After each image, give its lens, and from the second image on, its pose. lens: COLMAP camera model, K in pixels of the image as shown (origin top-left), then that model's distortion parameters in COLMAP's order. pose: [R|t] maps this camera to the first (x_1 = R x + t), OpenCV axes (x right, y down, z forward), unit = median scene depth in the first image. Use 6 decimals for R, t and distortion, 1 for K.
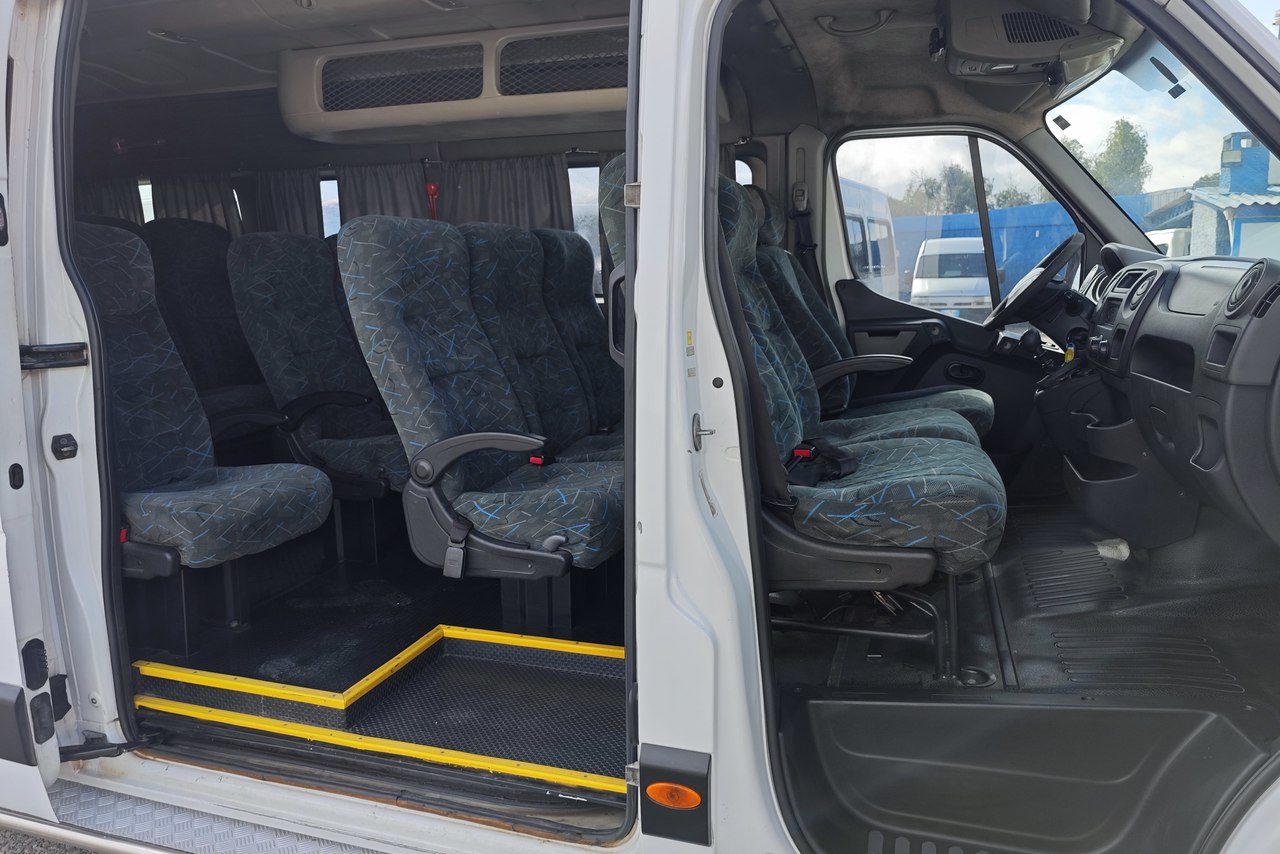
lens RADIAL K [[881.5, 0, 634.5], [0, 881.5, 425.6], [0, 0, 1]] dist [0.013039, -0.022241]
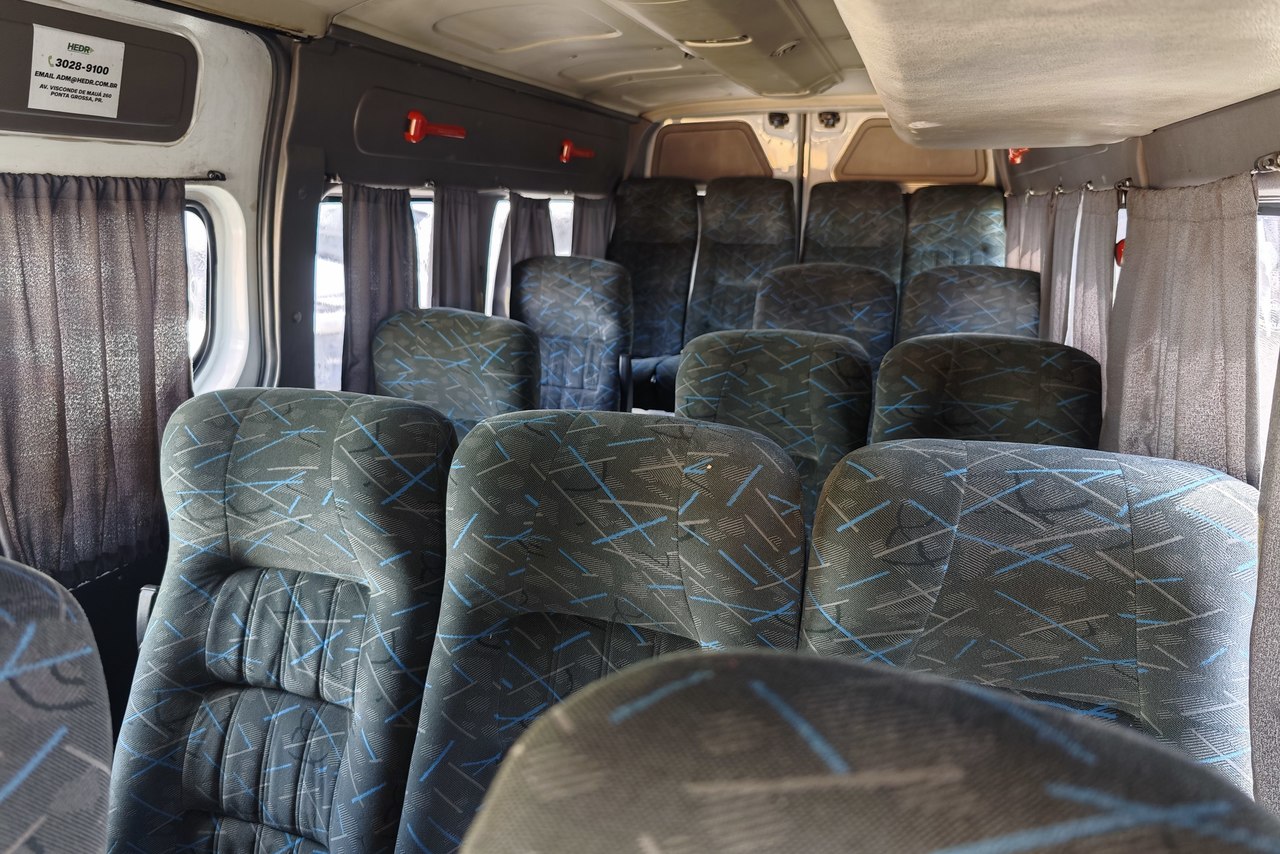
lens RADIAL K [[881.5, 0, 631.5], [0, 881.5, 421.5], [0, 0, 1]] dist [0.013039, -0.022241]
pose [[0.004708, 0.251888, -0.967745, 0.206553], [-0.174942, 0.953039, 0.247209, -0.301343], [0.984568, 0.168135, 0.048553, 0.908084]]
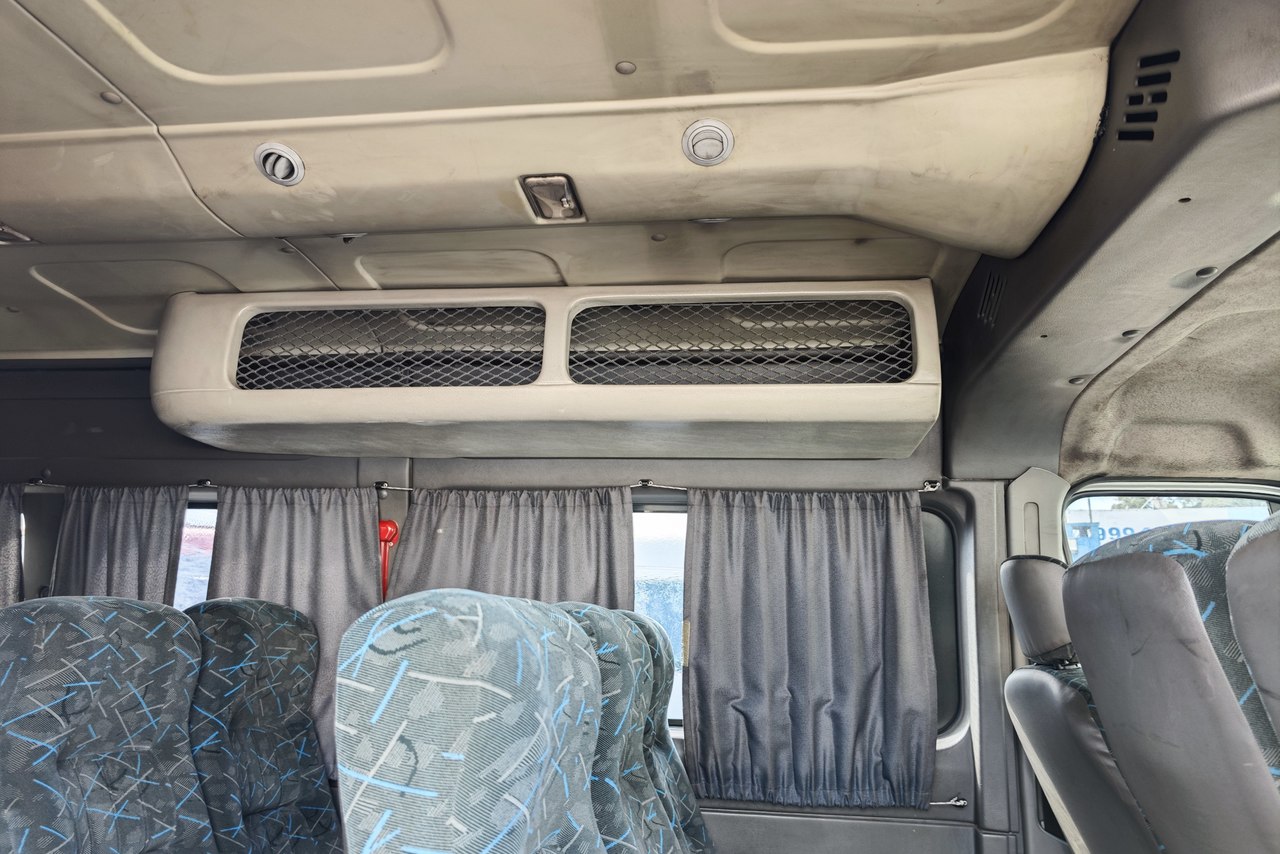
lens RADIAL K [[881.5, 0, 628.5], [0, 881.5, 423.7], [0, 0, 1]] dist [0.013039, -0.022241]
pose [[0.979893, 0.080361, 0.182627, -0.218168], [-0.002243, 0.919684, -0.392652, -0.118216], [-0.199513, 0.384347, 0.901372, 0.469962]]
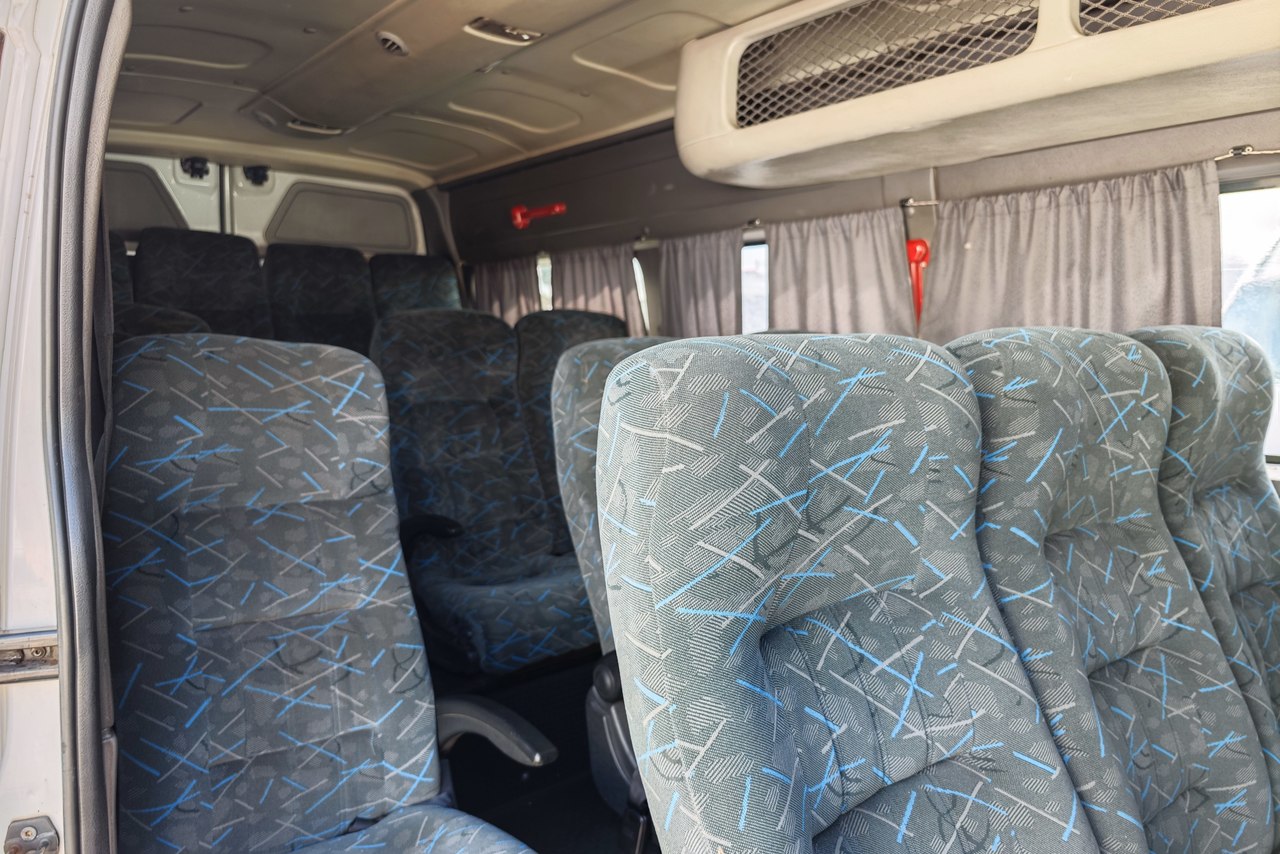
lens RADIAL K [[881.5, 0, 629.1], [0, 881.5, 436.3], [0, 0, 1]] dist [0.013039, -0.022241]
pose [[0.851835, 0.058824, -0.520496, -0.100895], [-0.088147, 0.995602, -0.031743, -0.137573], [0.516339, 0.072920, 0.853274, 0.510419]]
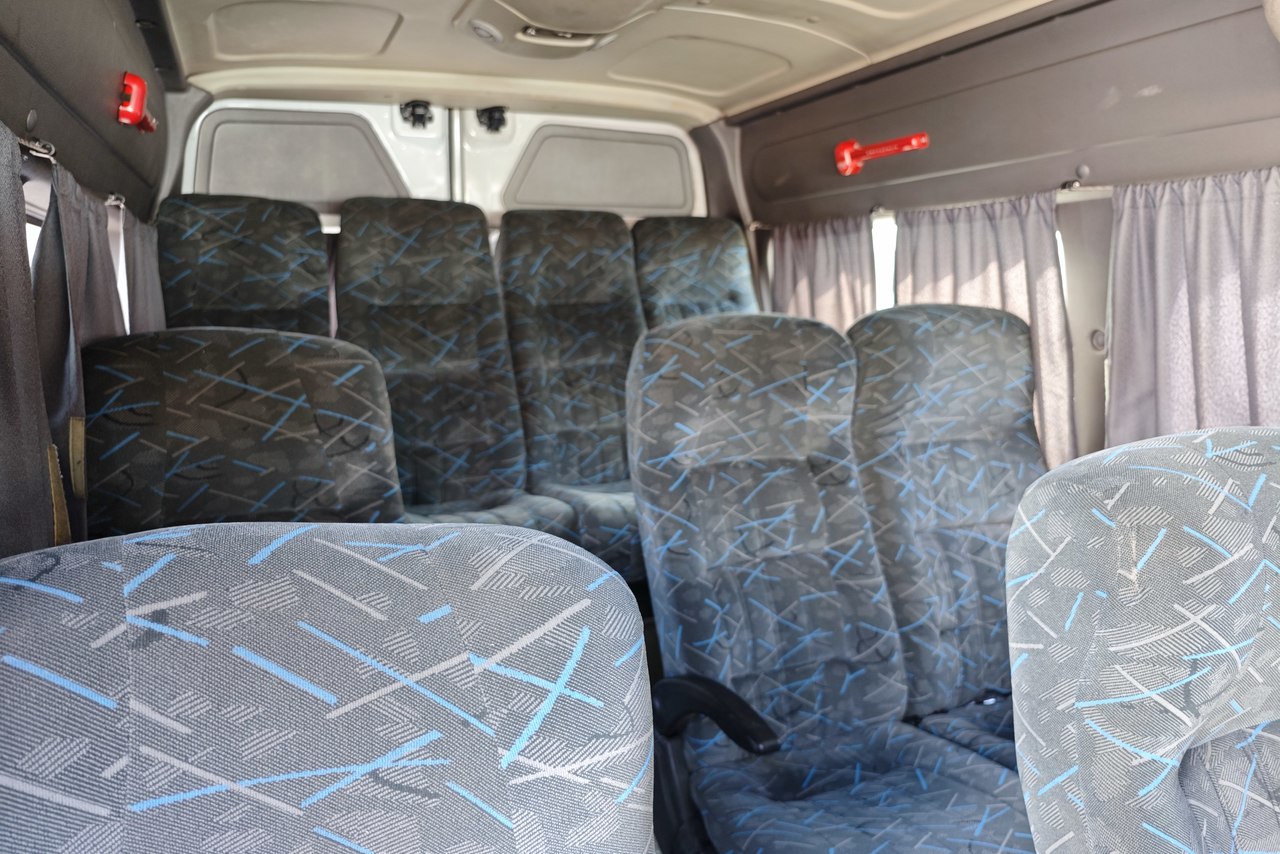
lens RADIAL K [[881.5, 0, 631.4], [0, 881.5, 427.5], [0, 0, 1]] dist [0.013039, -0.022241]
pose [[0.666165, 0.116391, -0.736666, -0.340951], [-0.114611, 0.991991, 0.053089, -0.222059], [0.736945, 0.049064, 0.674169, 0.724949]]
